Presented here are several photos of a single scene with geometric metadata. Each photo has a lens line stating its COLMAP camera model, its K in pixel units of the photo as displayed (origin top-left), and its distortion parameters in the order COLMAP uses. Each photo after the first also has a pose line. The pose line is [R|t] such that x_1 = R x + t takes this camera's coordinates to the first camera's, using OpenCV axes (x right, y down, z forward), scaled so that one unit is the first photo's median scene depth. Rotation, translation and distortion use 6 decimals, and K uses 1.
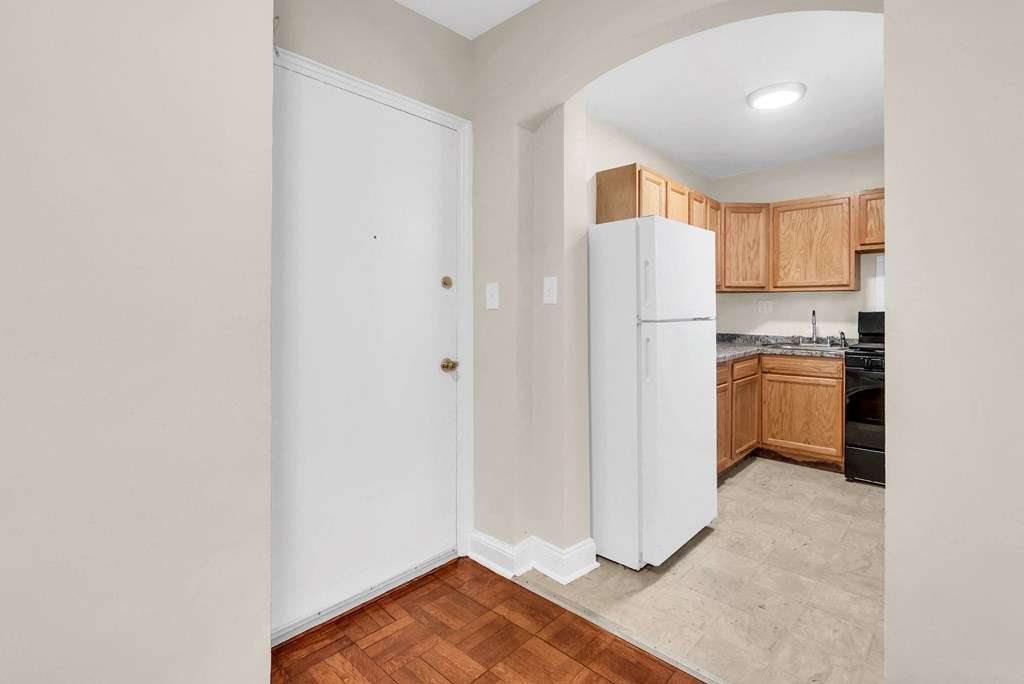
lens RADIAL K [[477.9, 0, 513.0], [0, 477.9, 311.3], [0, 0, 1]] dist [-0.009196, 0.002023]
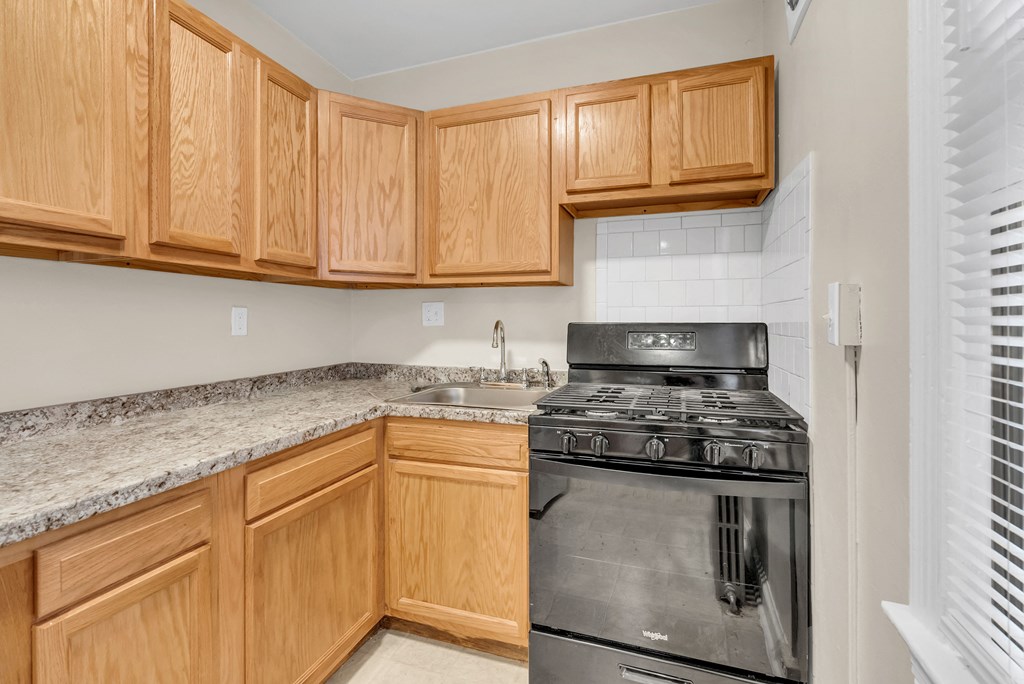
lens RADIAL K [[477.9, 0, 512.0], [0, 477.9, 321.6], [0, 0, 1]] dist [-0.009196, 0.002023]
pose [[0.906463, -0.004812, 0.422259, 0.443457], [0.003019, 0.999983, 0.004916, -0.004118], [-0.422275, -0.003181, 0.906462, 0.541316]]
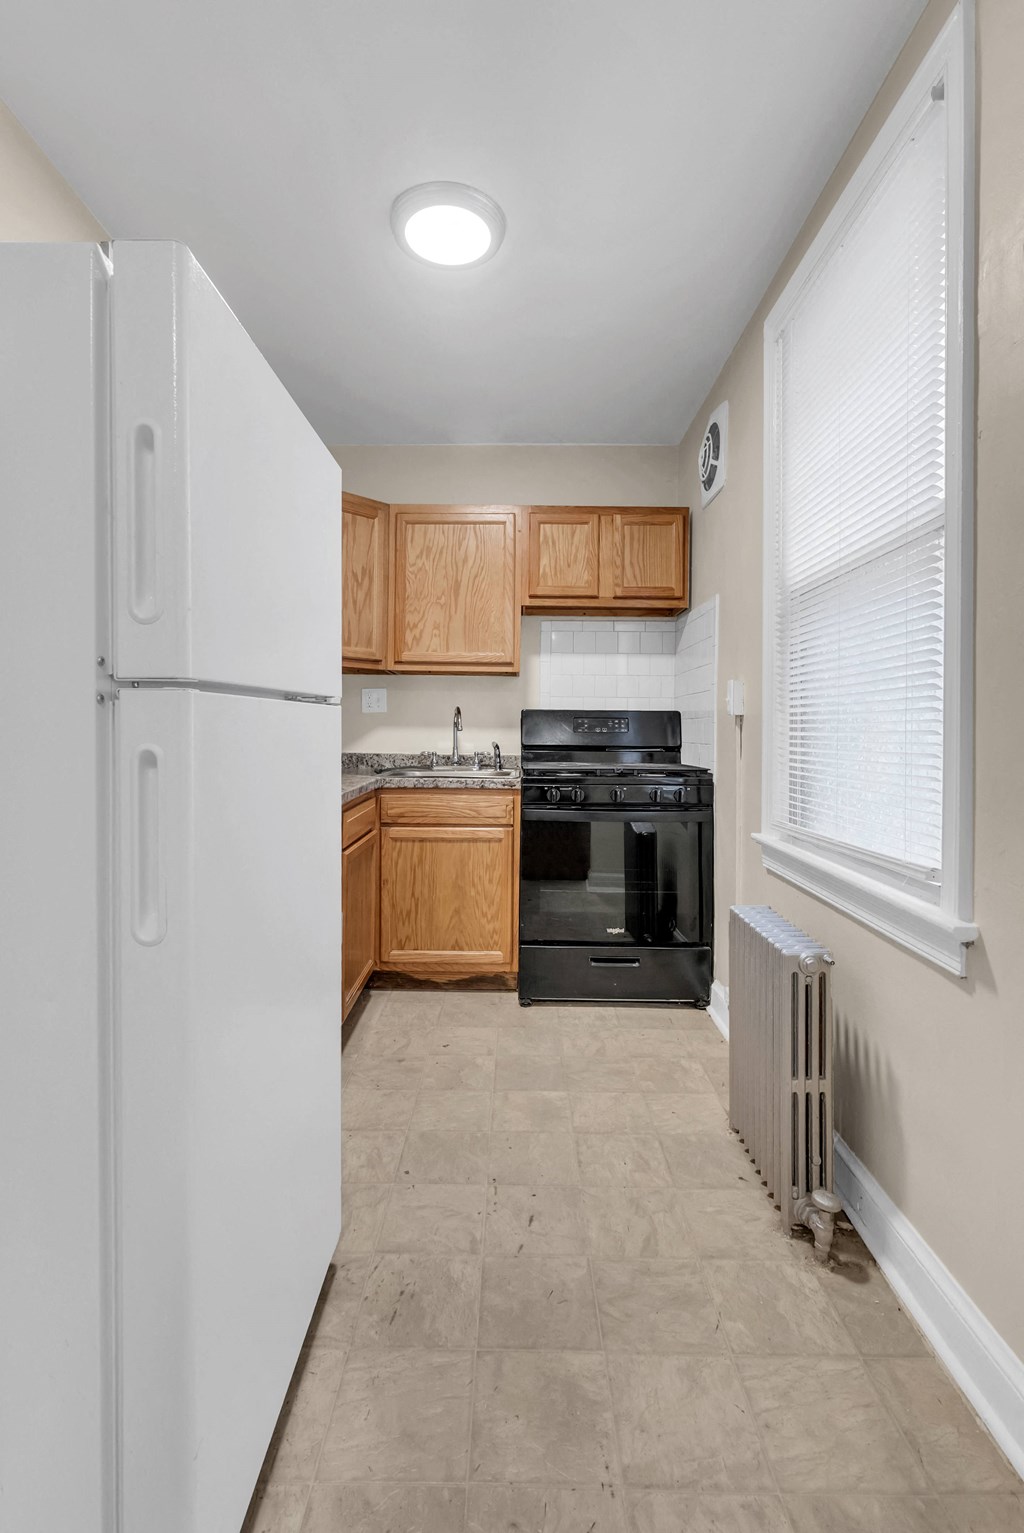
lens RADIAL K [[715.5, 0, 510.0], [0, 715.5, 736.2], [0, 0, 1]] dist [-0.009196, 0.002023]
pose [[0.727215, -0.000552, 0.686409, 0.097034], [-0.009242, 0.999901, 0.010595, 0.024079], [-0.686347, -0.014049, 0.727138, 0.353985]]
